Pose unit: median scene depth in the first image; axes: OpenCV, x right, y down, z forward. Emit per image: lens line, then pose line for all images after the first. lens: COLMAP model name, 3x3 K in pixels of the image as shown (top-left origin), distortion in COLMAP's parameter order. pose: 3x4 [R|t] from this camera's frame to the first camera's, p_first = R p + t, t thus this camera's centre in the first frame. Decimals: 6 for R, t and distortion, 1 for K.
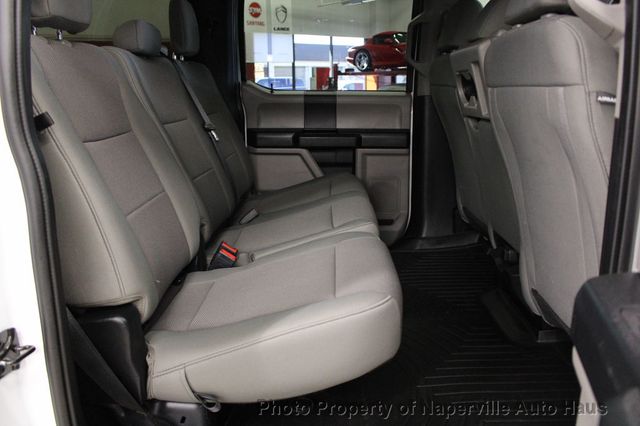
lens RADIAL K [[533.8, 0, 323.0], [0, 533.8, 215.8], [0, 0, 1]] dist [-0.141959, 0.090493]
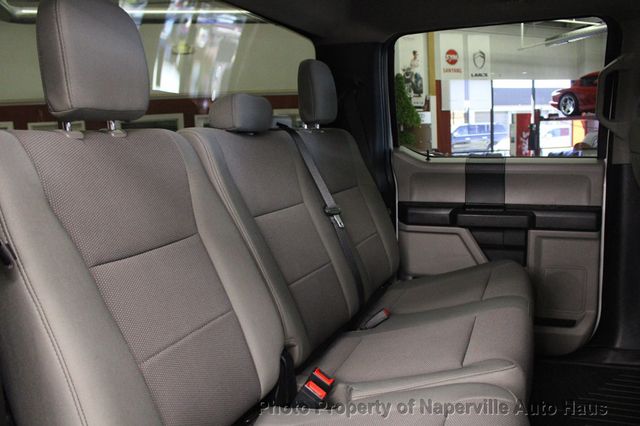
lens RADIAL K [[533.8, 0, 317.1], [0, 533.8, 216.4], [0, 0, 1]] dist [-0.141959, 0.090493]
pose [[0.927854, 0.026124, -0.372026, 0.058524], [-0.056844, 0.995795, -0.071847, -0.070764], [0.368585, 0.087811, 0.925437, 0.149699]]
